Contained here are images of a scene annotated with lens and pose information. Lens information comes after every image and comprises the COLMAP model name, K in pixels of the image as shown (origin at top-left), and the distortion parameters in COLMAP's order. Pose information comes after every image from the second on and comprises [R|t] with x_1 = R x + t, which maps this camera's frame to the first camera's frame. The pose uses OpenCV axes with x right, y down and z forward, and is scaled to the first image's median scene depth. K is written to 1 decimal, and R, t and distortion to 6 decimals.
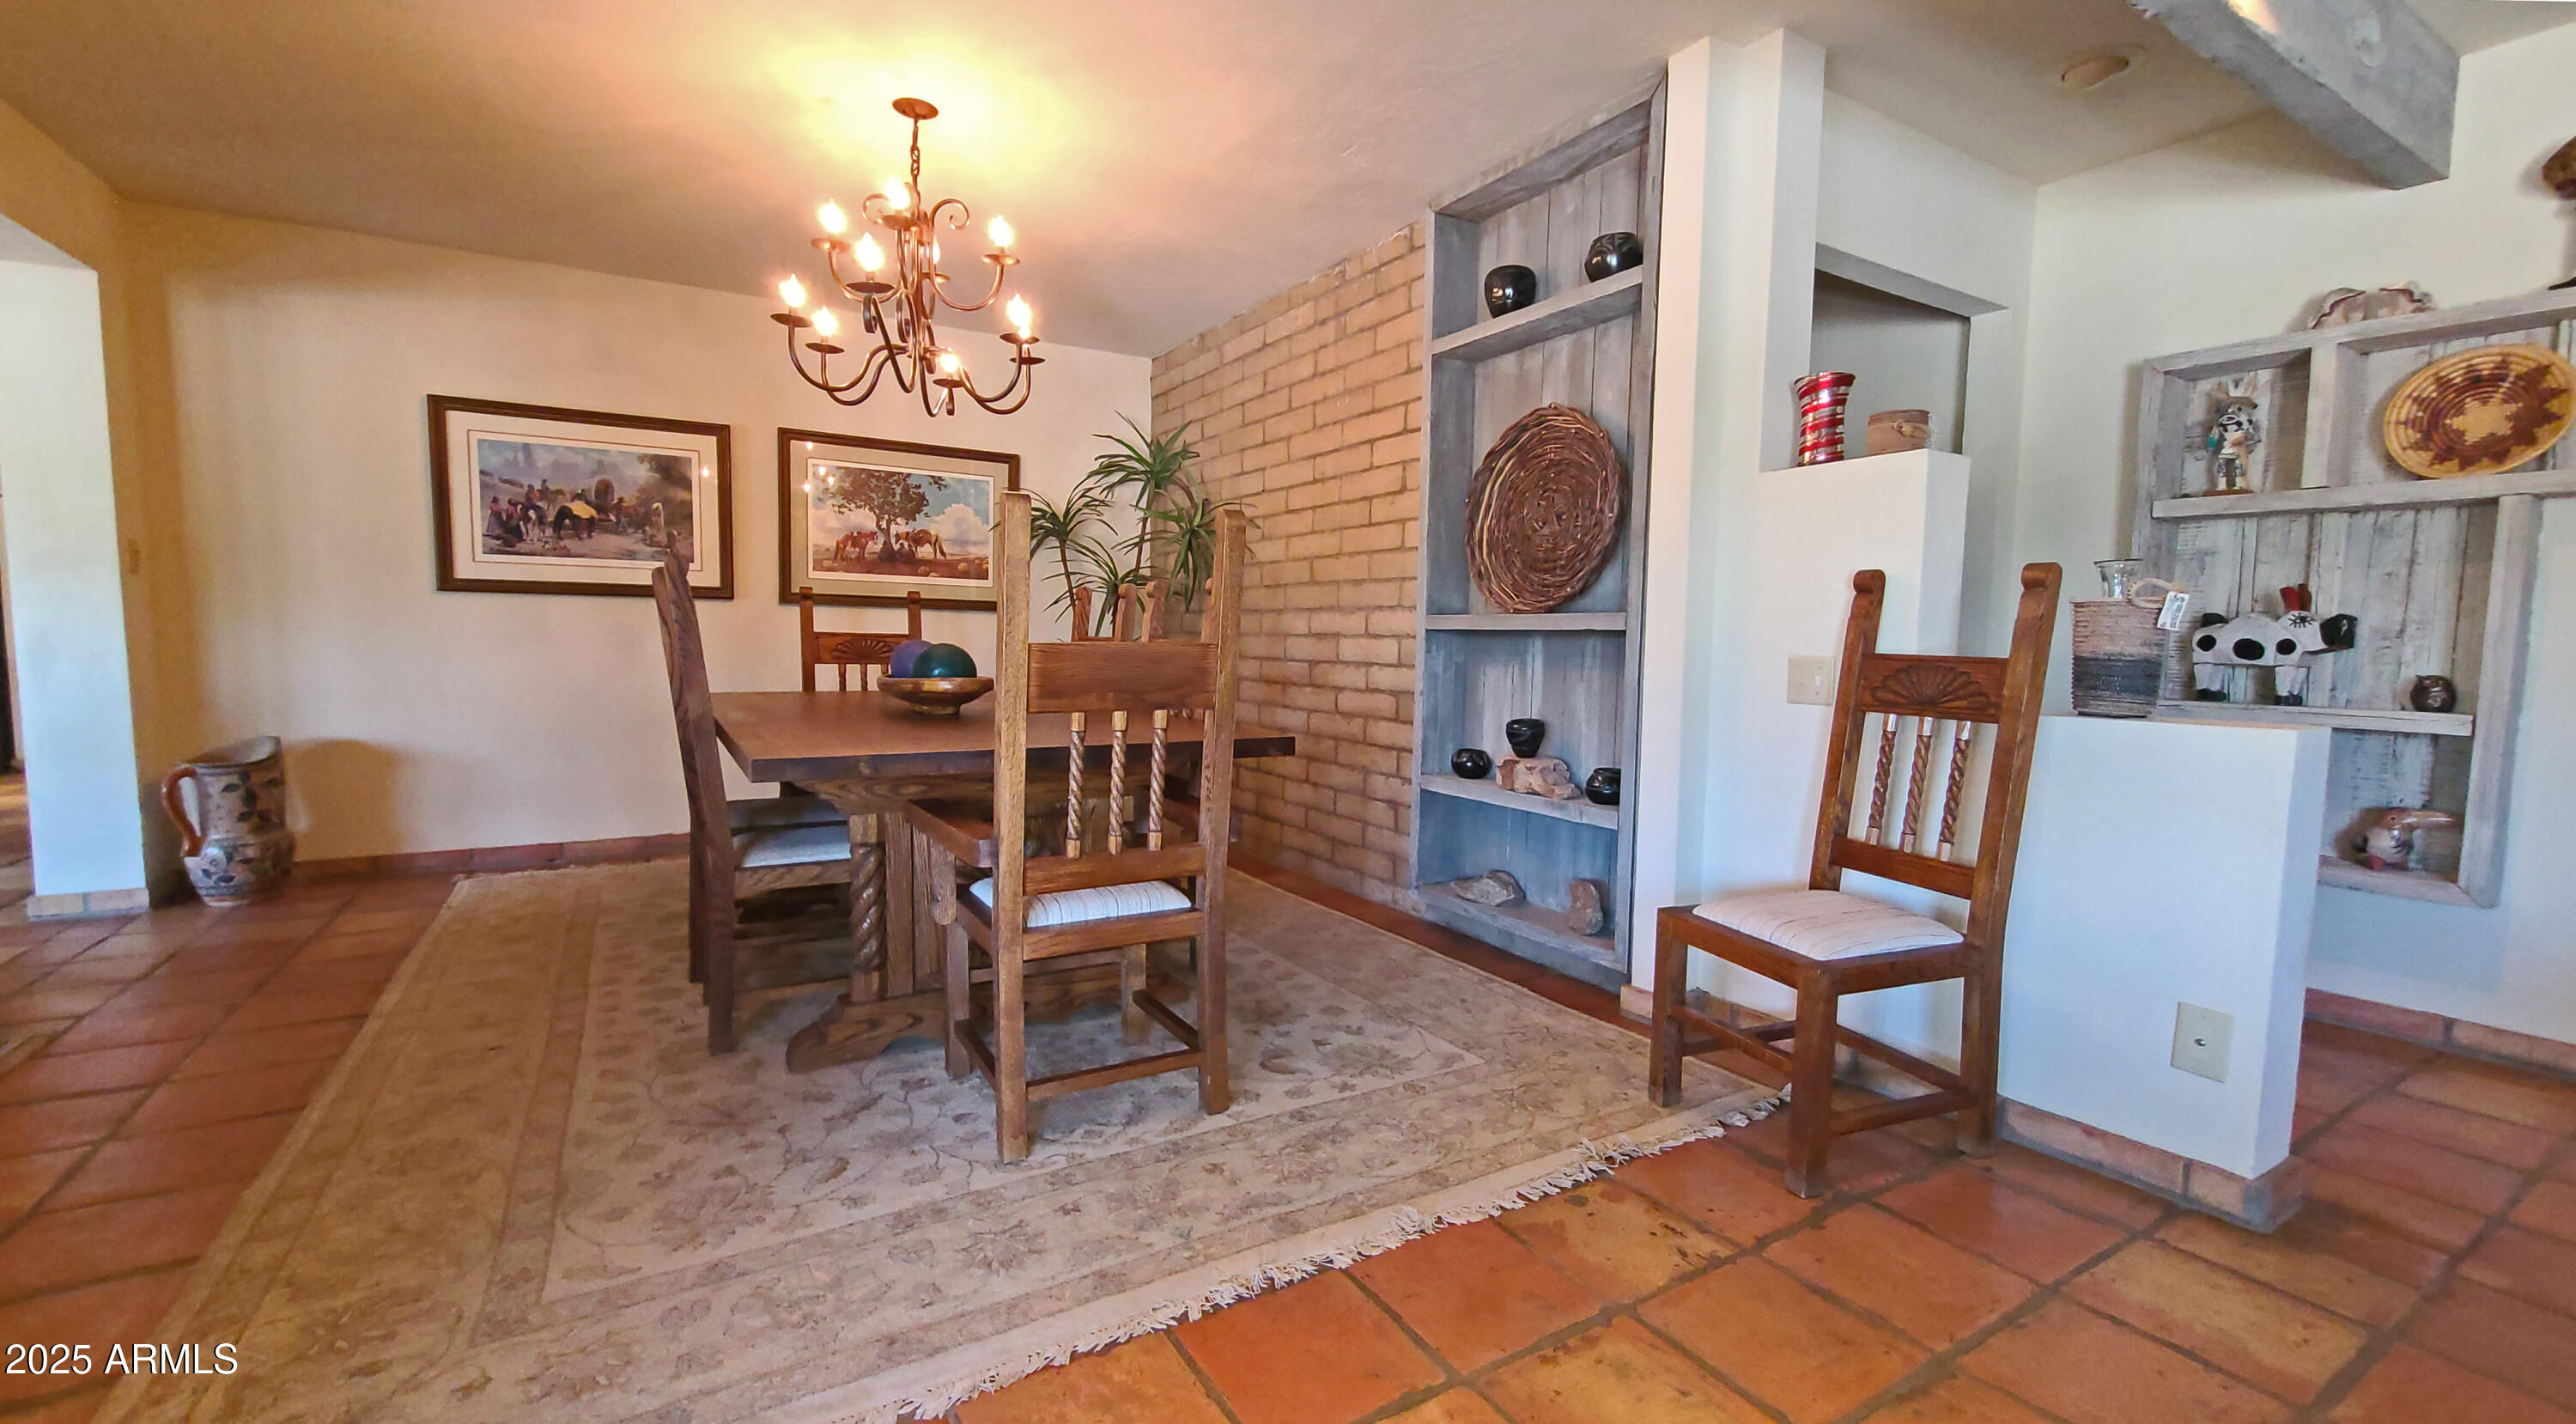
lens RADIAL K [[1059.7, 0, 1280.1], [0, 1059.7, 719.3], [0, 0, 1]] dist [-0.002818, -0.001237]
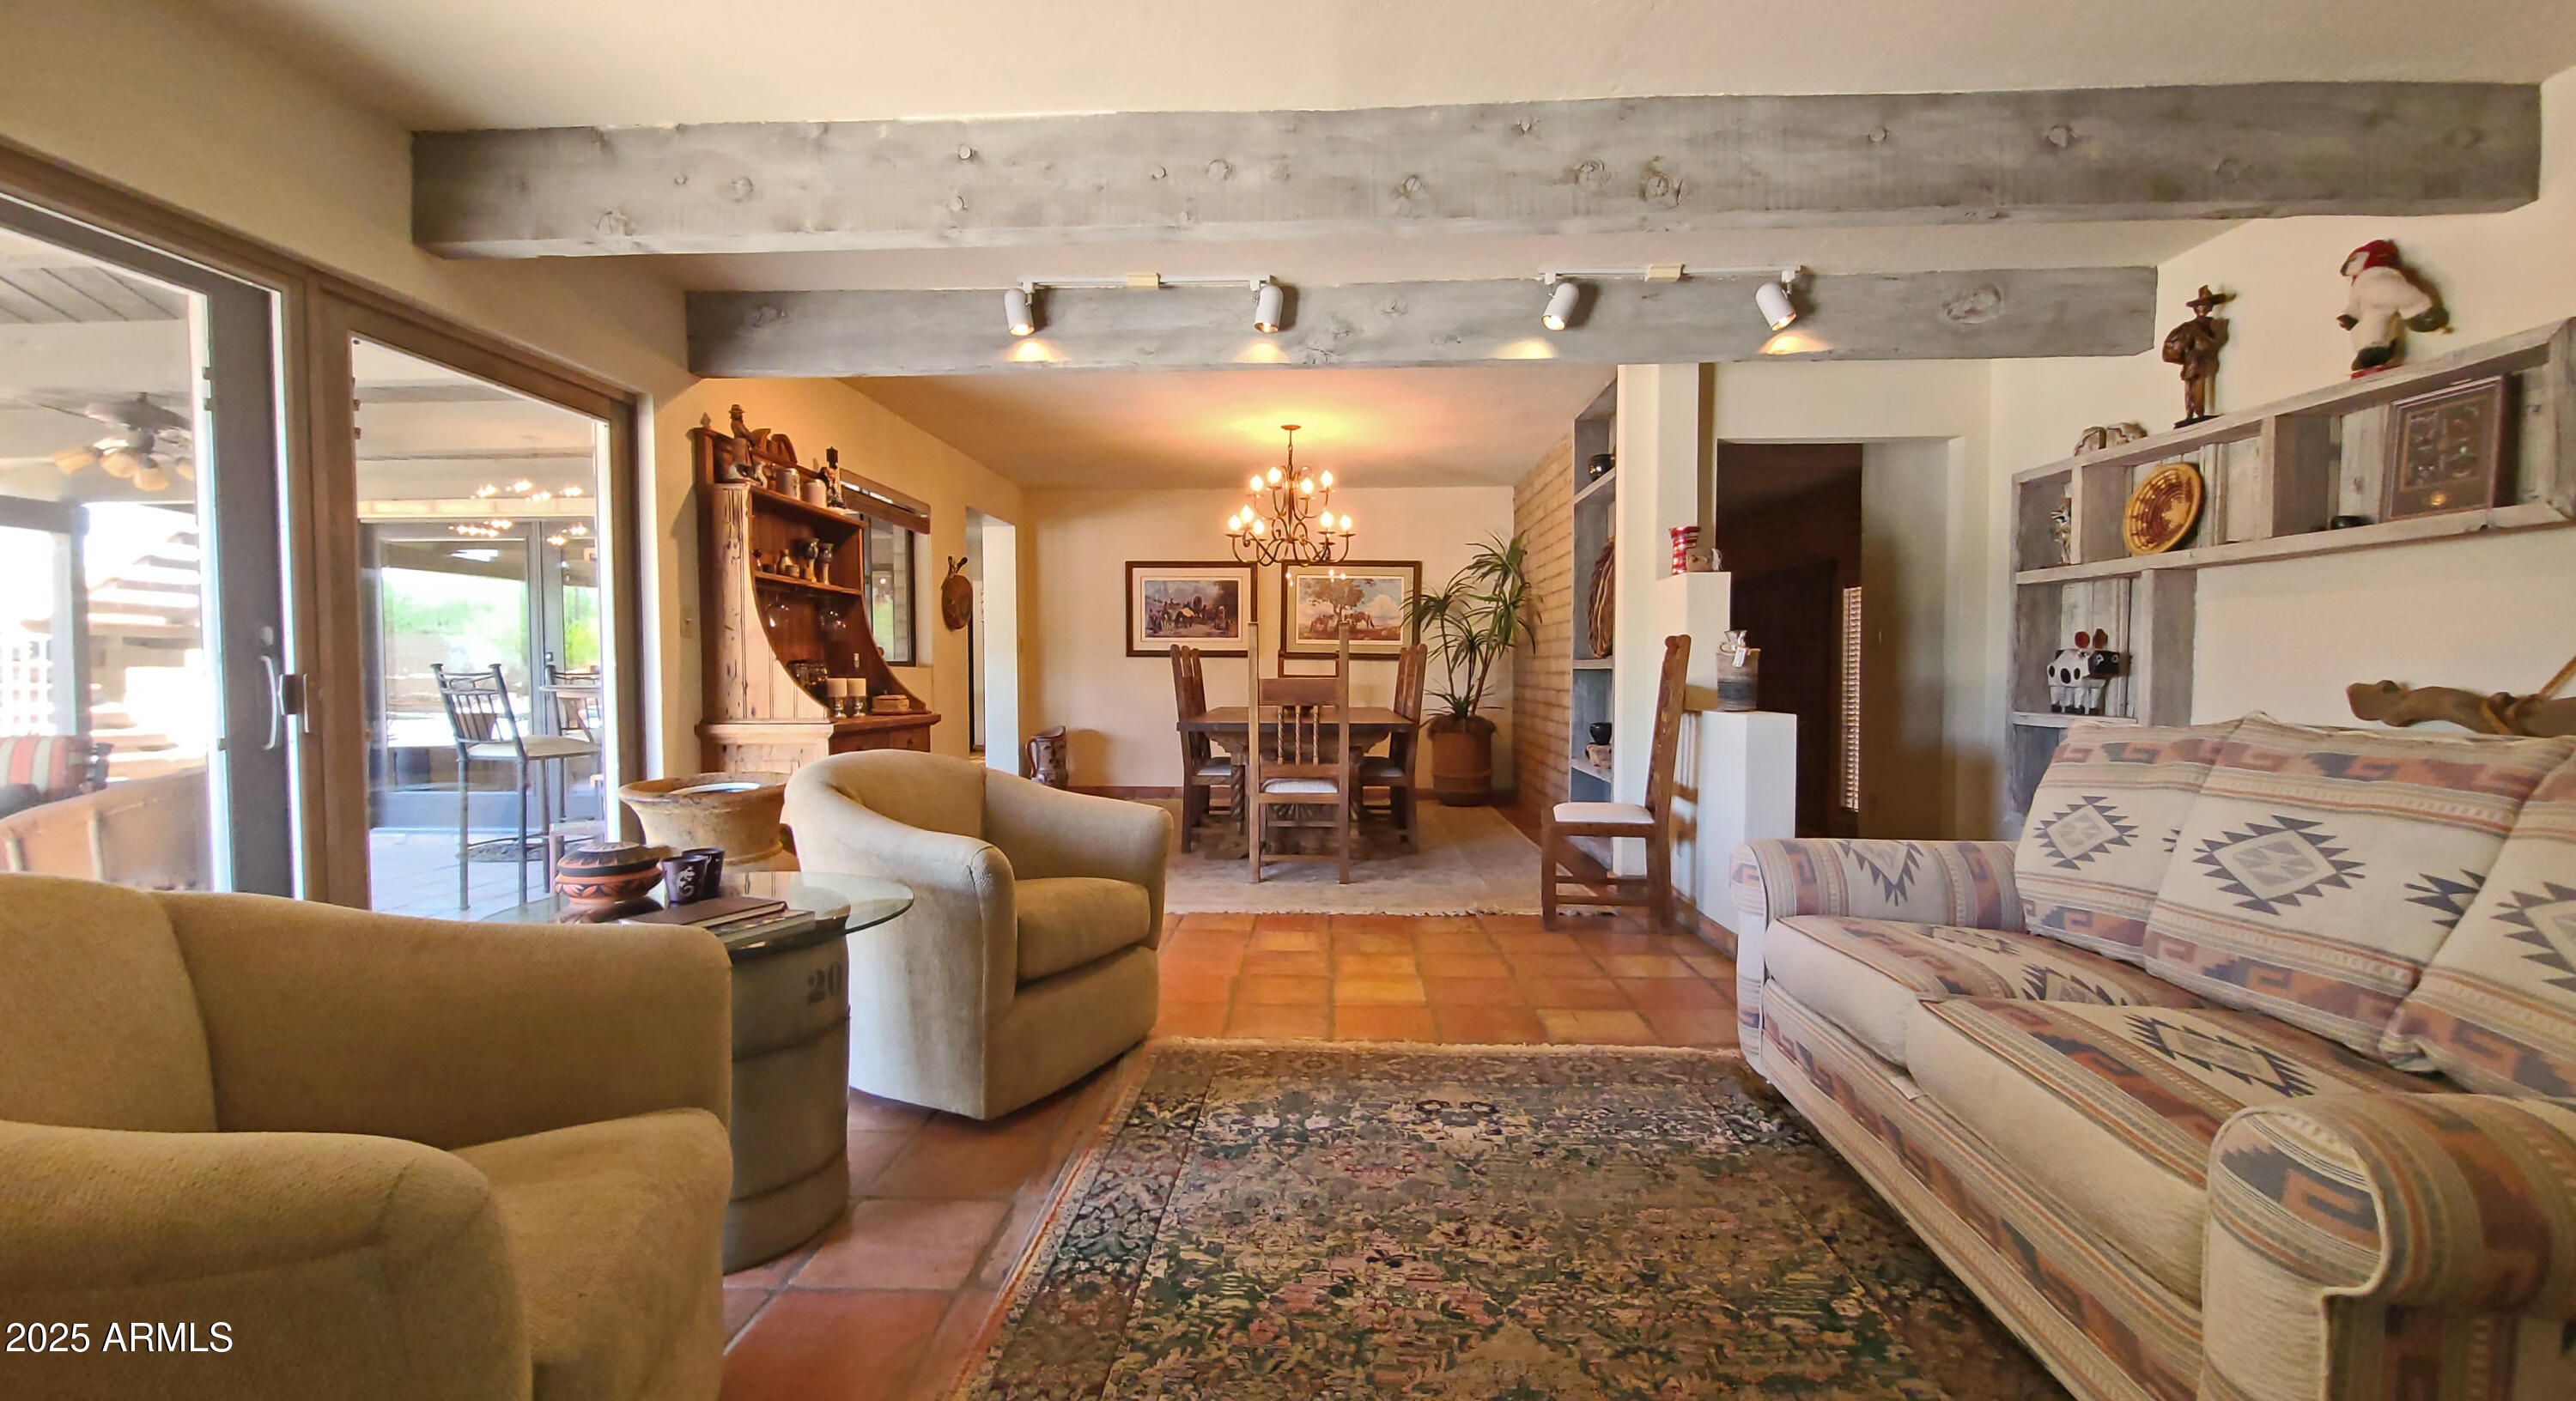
lens RADIAL K [[1069.3, 0, 1293.3], [0, 1069.3, 703.1], [0, 0, 1]] dist [0.001591, 0.000054]
pose [[0.838828, 0.002878, -0.544390, 0.621784], [-0.031424, 0.998575, -0.043141, 0.048695], [0.543490, 0.053295, 0.837722, -0.571129]]
